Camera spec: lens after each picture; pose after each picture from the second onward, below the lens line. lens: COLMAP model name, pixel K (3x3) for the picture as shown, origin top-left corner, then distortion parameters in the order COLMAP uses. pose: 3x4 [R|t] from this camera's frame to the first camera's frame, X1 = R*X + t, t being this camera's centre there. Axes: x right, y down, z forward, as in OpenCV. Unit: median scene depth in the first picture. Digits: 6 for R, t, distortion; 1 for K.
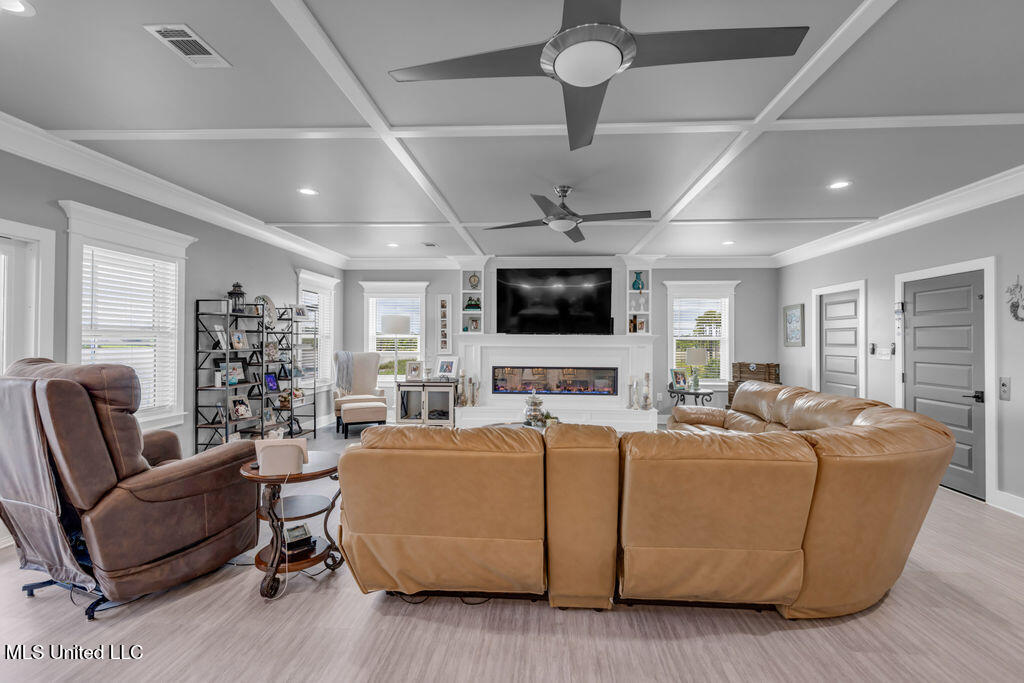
lens RADIAL K [[463.9, 0, 521.8], [0, 463.9, 336.4], [0, 0, 1]] dist [0.003800, 0.000098]
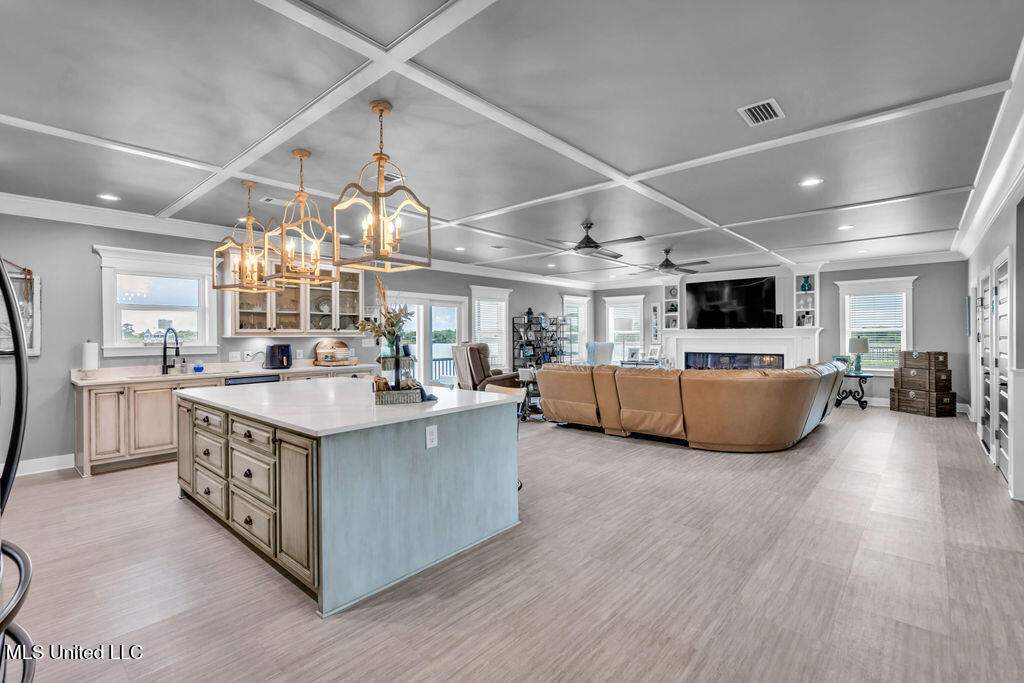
lens RADIAL K [[463.9, 0, 511.6], [0, 463.9, 337.5], [0, 0, 1]] dist [0.003800, 0.000098]
pose [[0.779853, -0.007613, -0.625916, 0.472242], [0.017325, 0.999805, 0.009426, -0.003249], [0.625723, -0.018195, 0.779833, -0.507187]]
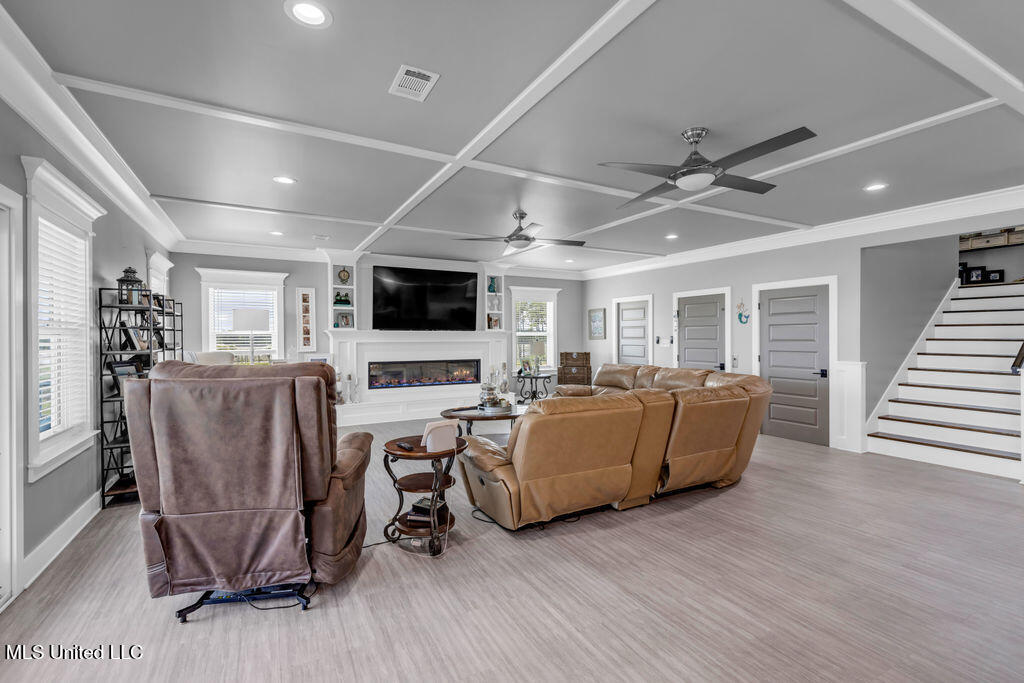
lens RADIAL K [[463.9, 0, 523.1], [0, 463.9, 339.4], [0, 0, 1]] dist [0.003800, 0.000098]
pose [[0.844820, -0.010892, 0.534940, -0.362597], [0.001330, 0.999832, 0.018257, -0.003249], [-0.535049, -0.014713, 0.844693, -0.040714]]
